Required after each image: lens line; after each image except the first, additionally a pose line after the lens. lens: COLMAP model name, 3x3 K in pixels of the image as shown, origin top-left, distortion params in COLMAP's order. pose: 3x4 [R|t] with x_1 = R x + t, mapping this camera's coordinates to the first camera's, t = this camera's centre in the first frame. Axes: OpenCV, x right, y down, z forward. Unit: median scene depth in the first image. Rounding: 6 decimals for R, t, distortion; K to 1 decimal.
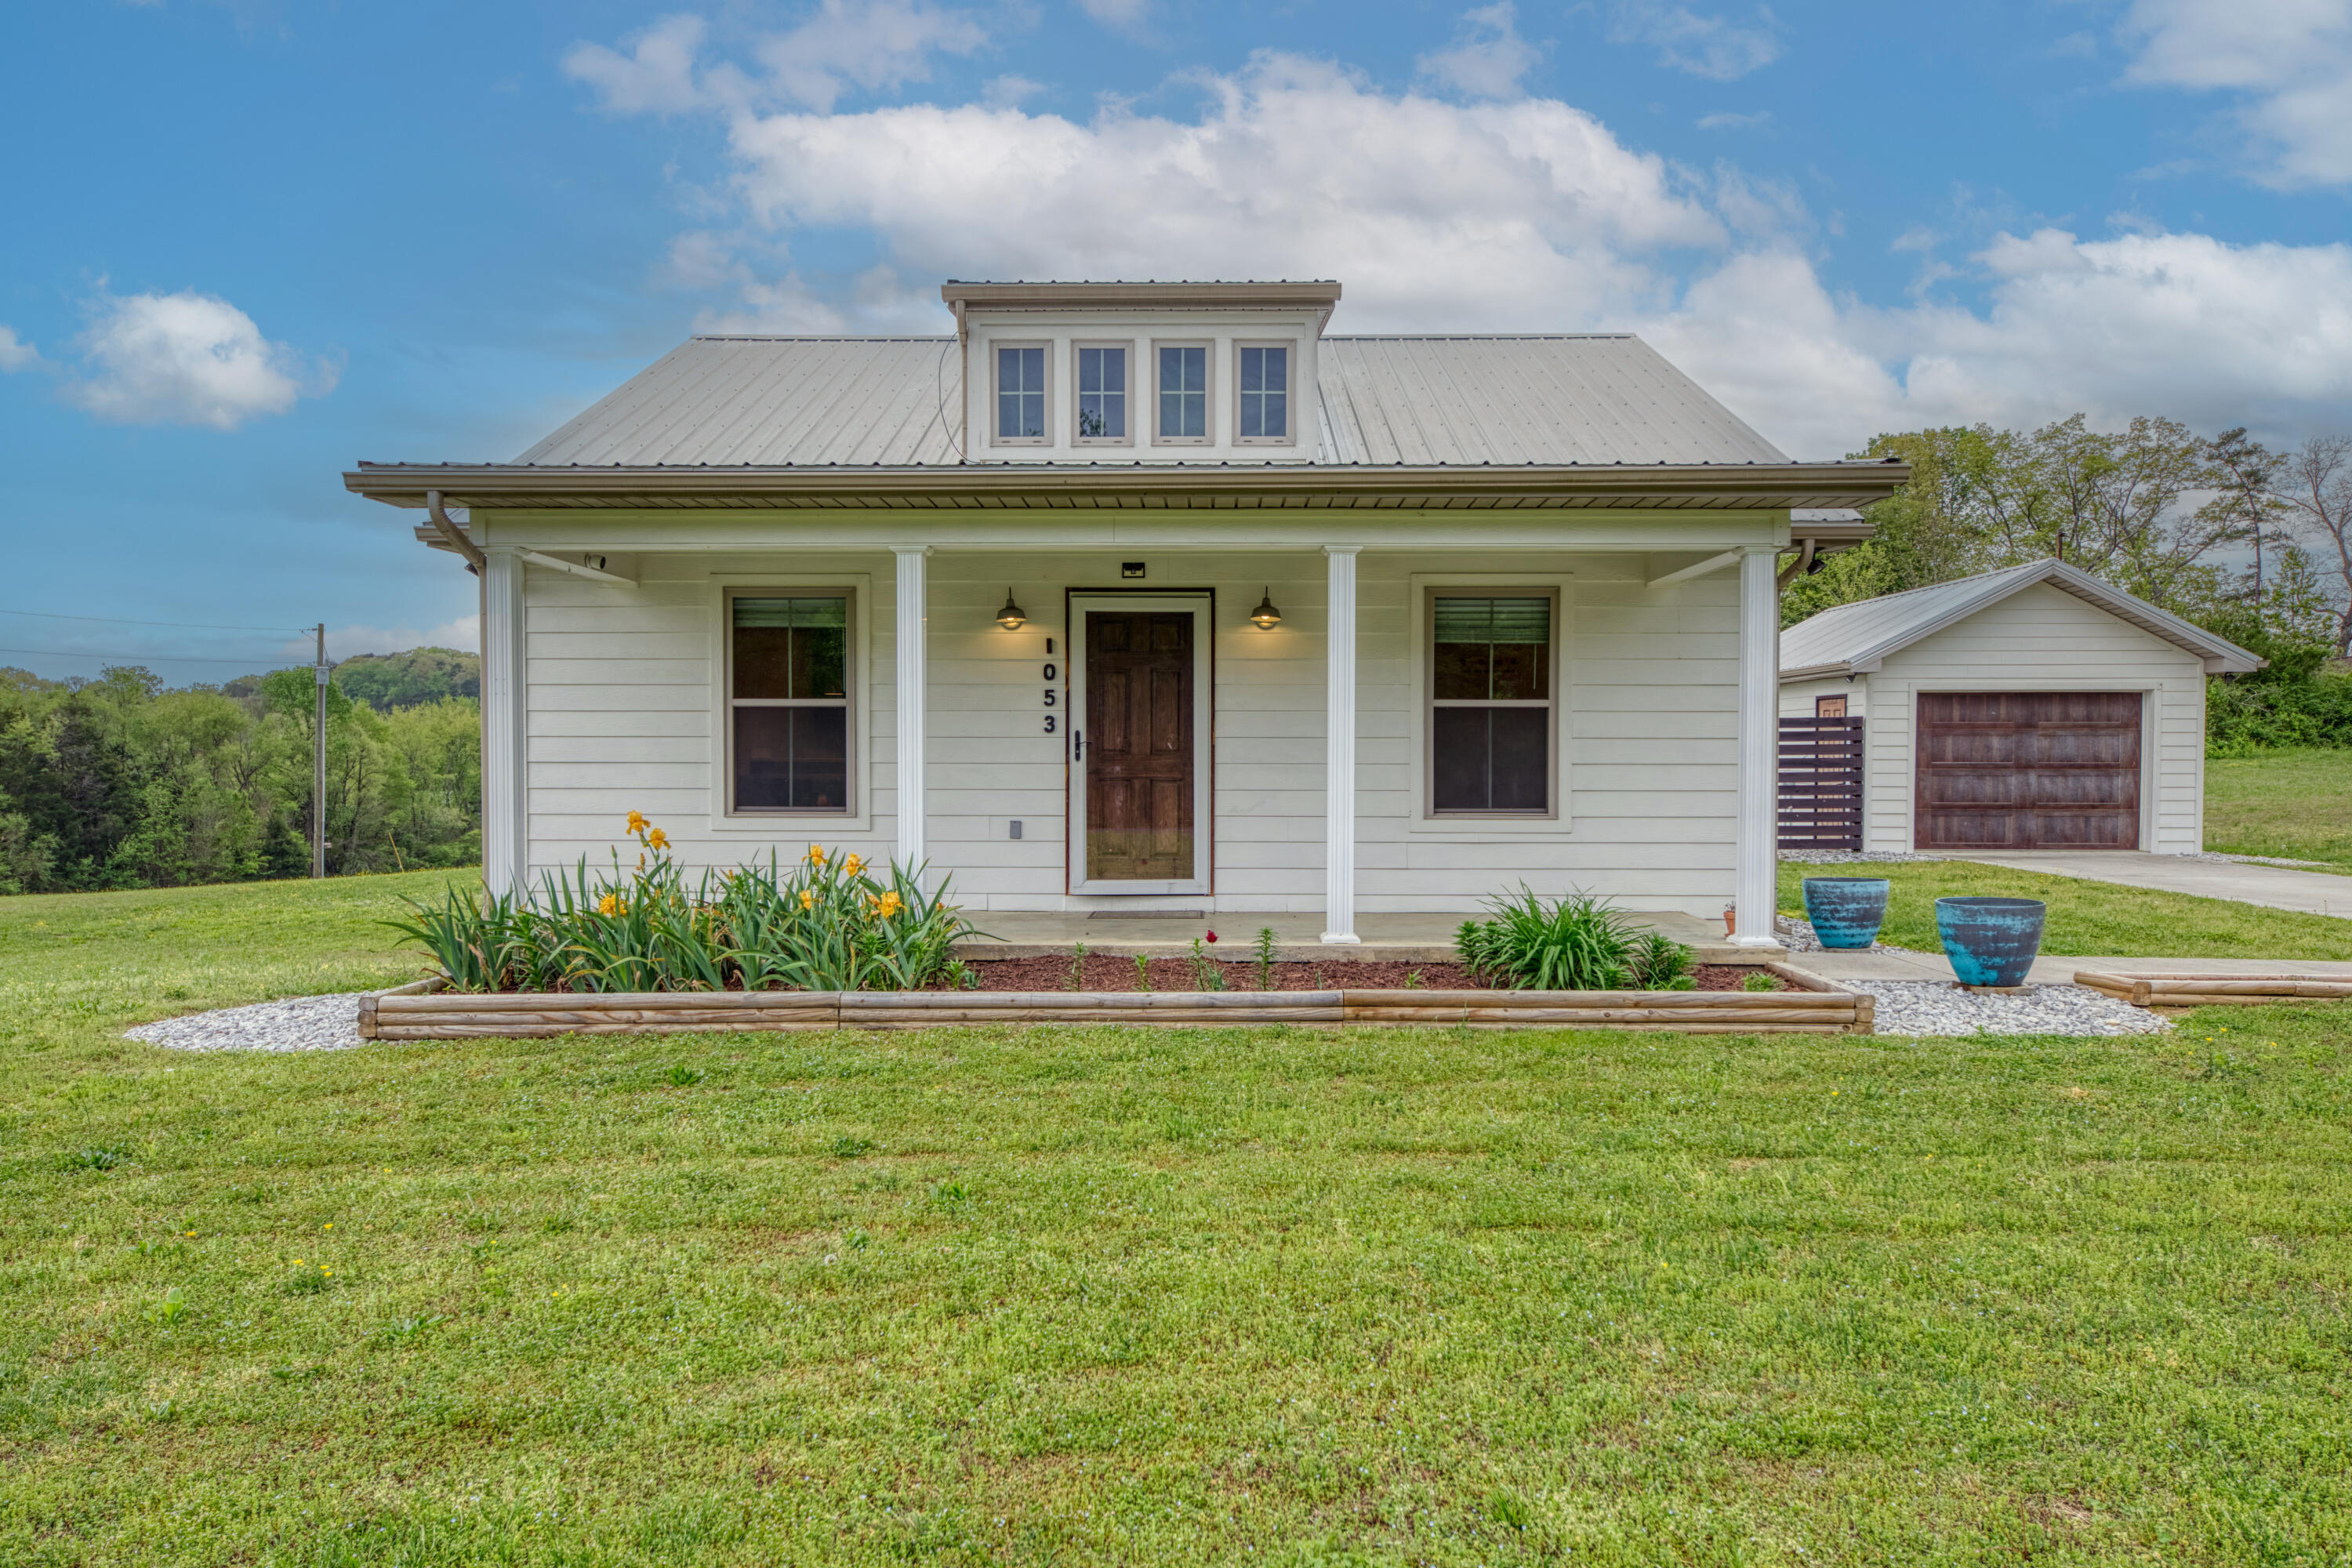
lens RADIAL K [[1586.2, 0, 1172.7], [0, 1586.2, 781.8], [0, 0, 1]] dist [0.064539, -0.000392]
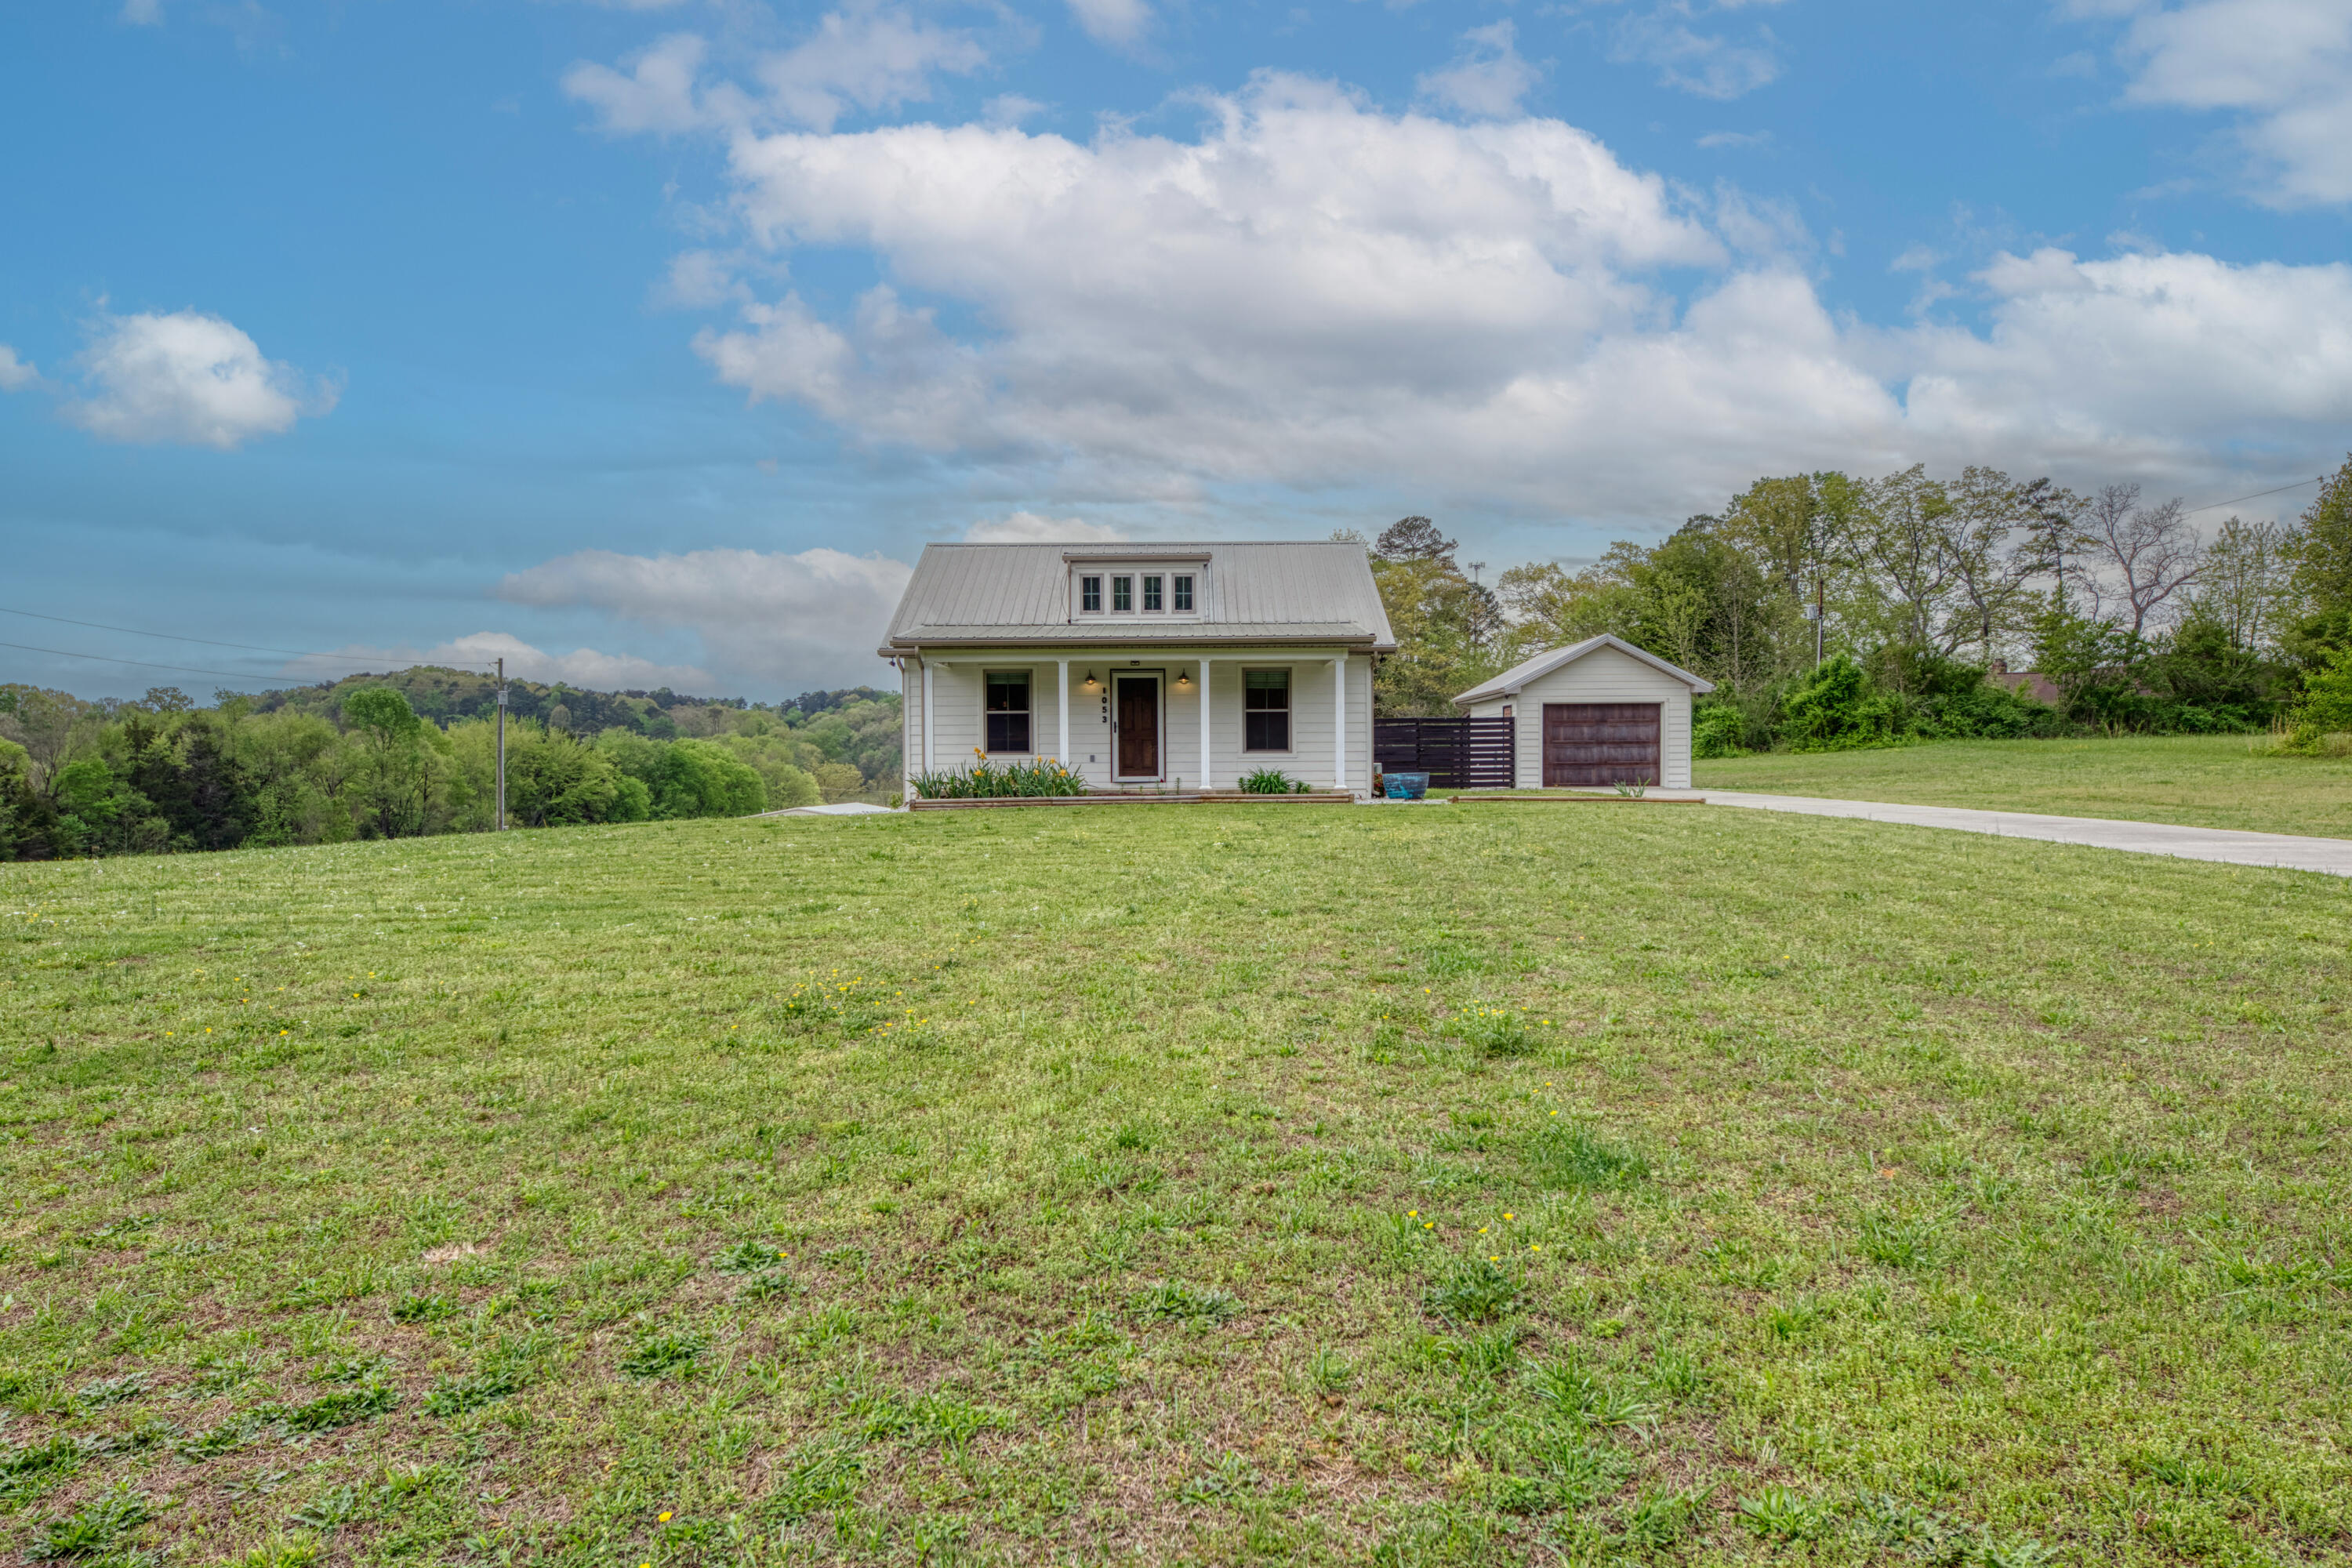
lens RADIAL K [[1586.2, 0, 1172.3], [0, 1586.2, 791.7], [0, 0, 1]] dist [0.064539, -0.000392]
pose [[0.999973, -0.007357, -0.000694, 0.020551], [0.007356, 0.999973, -0.000716, 0.046203], [0.000699, 0.000711, 1.000000, -0.886830]]
